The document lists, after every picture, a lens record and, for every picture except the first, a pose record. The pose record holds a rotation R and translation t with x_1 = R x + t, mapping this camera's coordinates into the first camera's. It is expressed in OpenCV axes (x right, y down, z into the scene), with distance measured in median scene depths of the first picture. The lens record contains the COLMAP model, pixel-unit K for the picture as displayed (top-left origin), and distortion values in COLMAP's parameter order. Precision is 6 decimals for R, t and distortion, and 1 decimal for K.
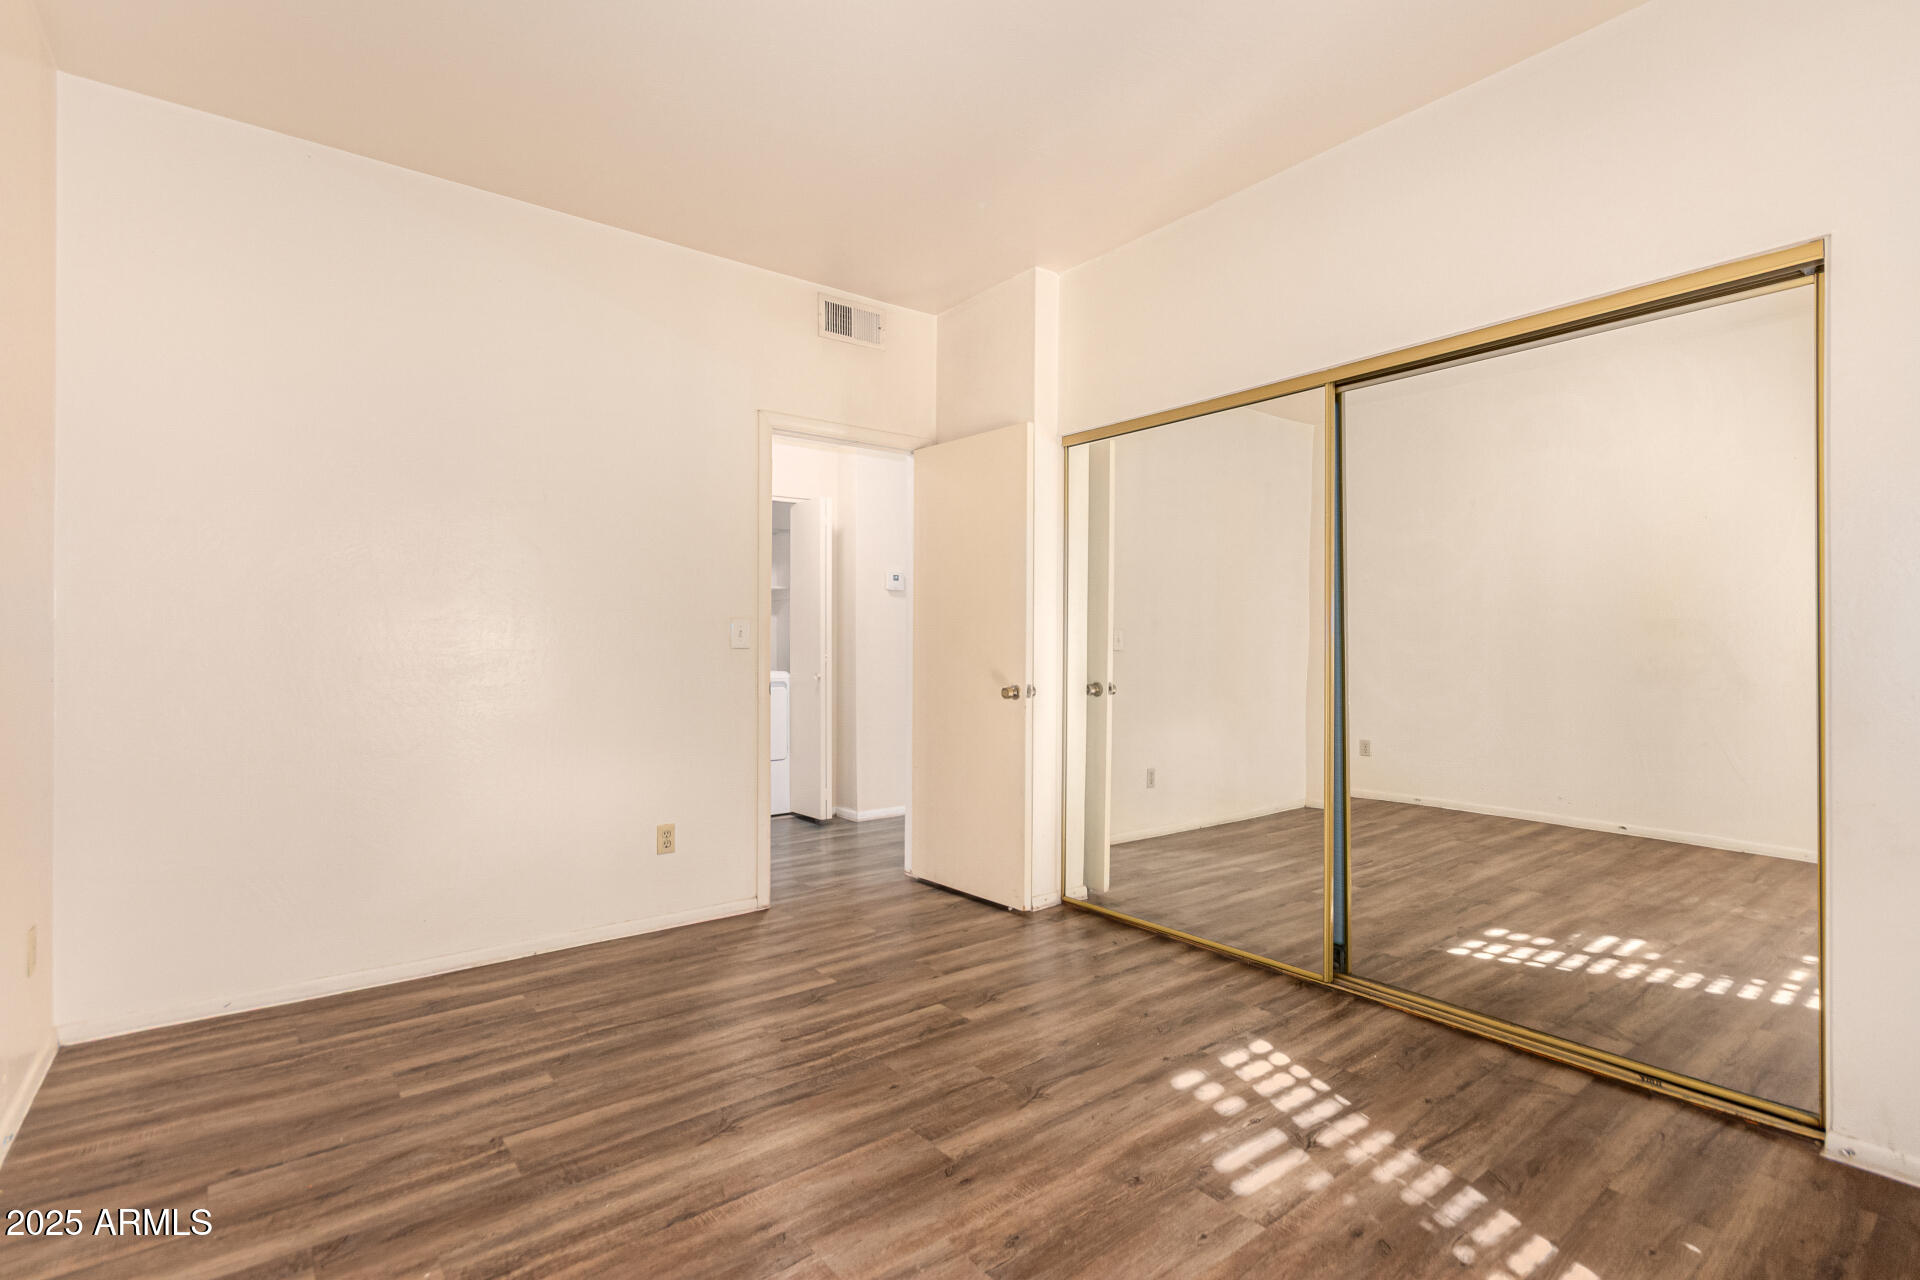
lens RADIAL K [[890.3, 0, 957.8], [0, 890.3, 643.6], [0, 0, 1]] dist [-0.000363, -0.000339]
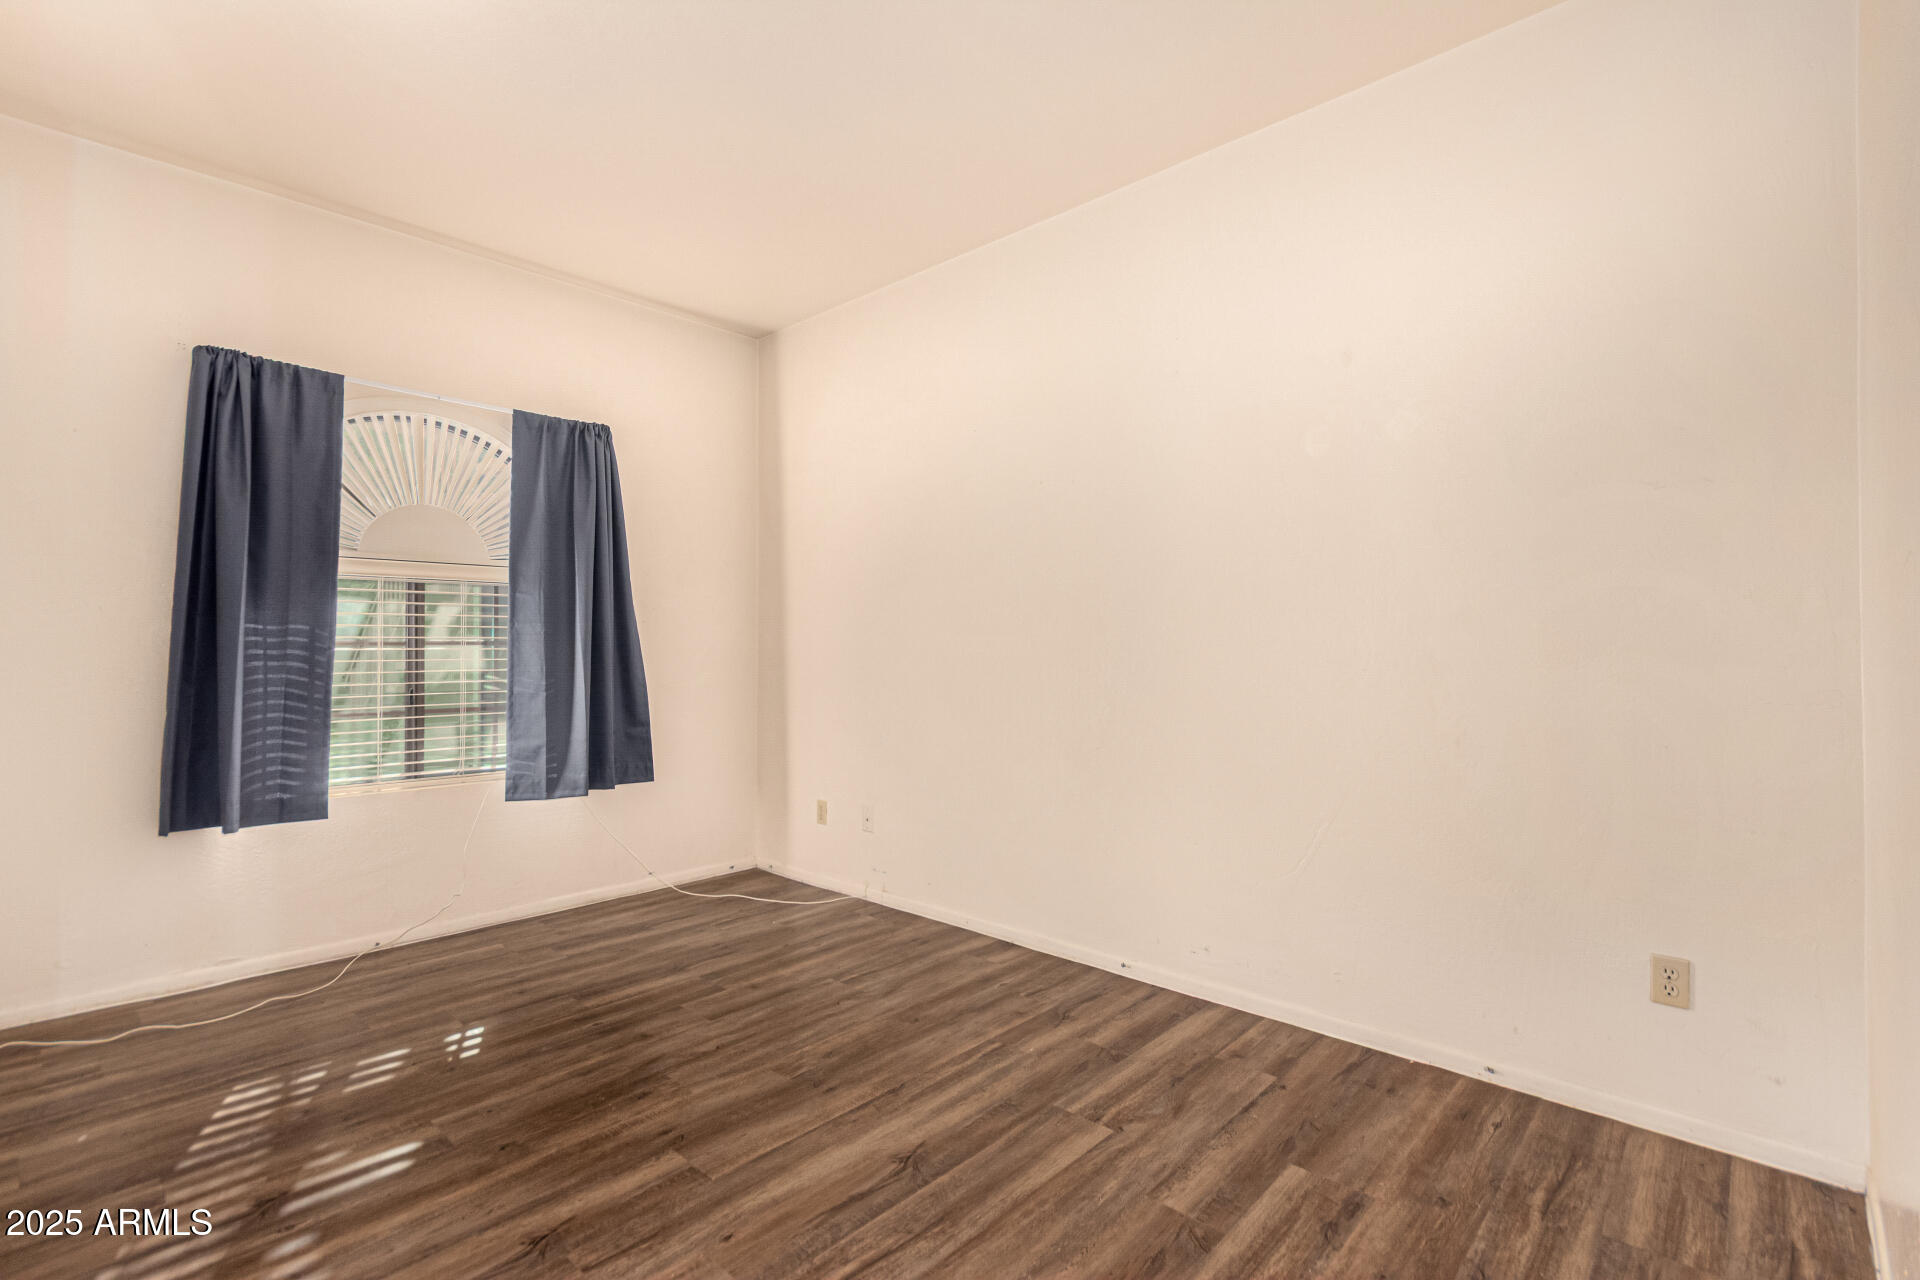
lens RADIAL K [[890.3, 0, 961.3], [0, 890.3, 643.4], [0, 0, 1]] dist [-0.000363, -0.000339]
pose [[-0.987227, -0.001255, -0.159317, -0.164911], [0.000197, 0.999959, -0.009093, -0.008628], [0.159322, -0.009008, -0.987186, 1.996242]]
